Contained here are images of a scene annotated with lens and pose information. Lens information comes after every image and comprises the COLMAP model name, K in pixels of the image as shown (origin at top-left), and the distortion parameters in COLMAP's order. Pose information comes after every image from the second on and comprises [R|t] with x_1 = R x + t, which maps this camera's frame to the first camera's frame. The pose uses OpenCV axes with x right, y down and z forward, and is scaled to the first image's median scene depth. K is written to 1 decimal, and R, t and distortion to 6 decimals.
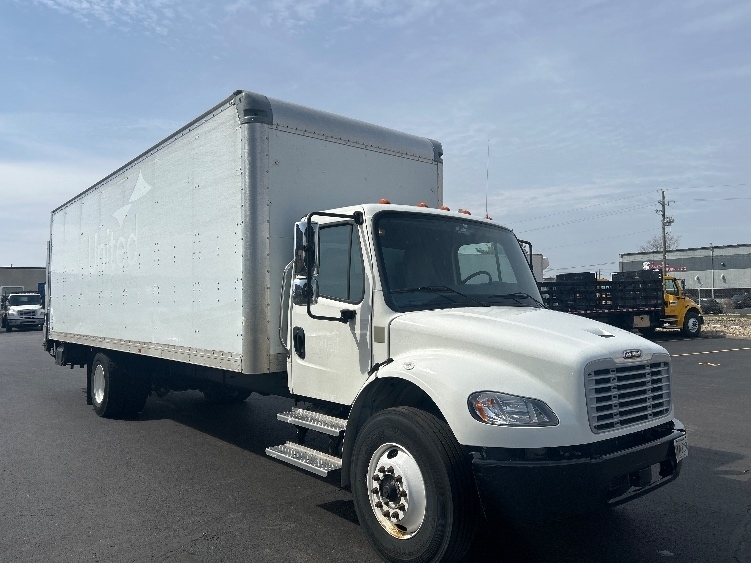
lens RADIAL K [[591.3, 0, 375.5], [0, 591.3, 281.5], [0, 0, 1]] dist [0.002888, 0.000056]
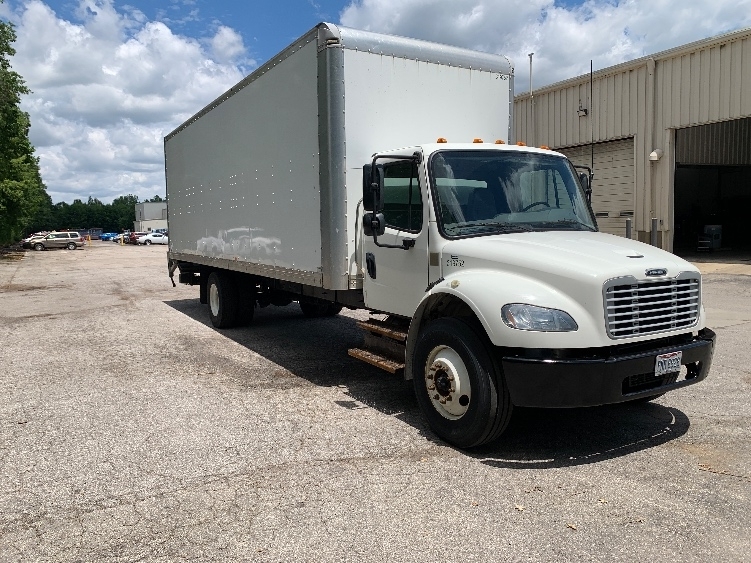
lens RADIAL K [[568.9, 0, 378.9], [0, 568.9, 270.4], [0, 0, 1]] dist [0.052724, 0.000720]
pose [[0.988432, -0.013003, -0.151107, 0.071954], [0.029392, 0.993852, 0.106740, -0.012093], [0.148790, -0.109947, 0.982738, -0.152343]]
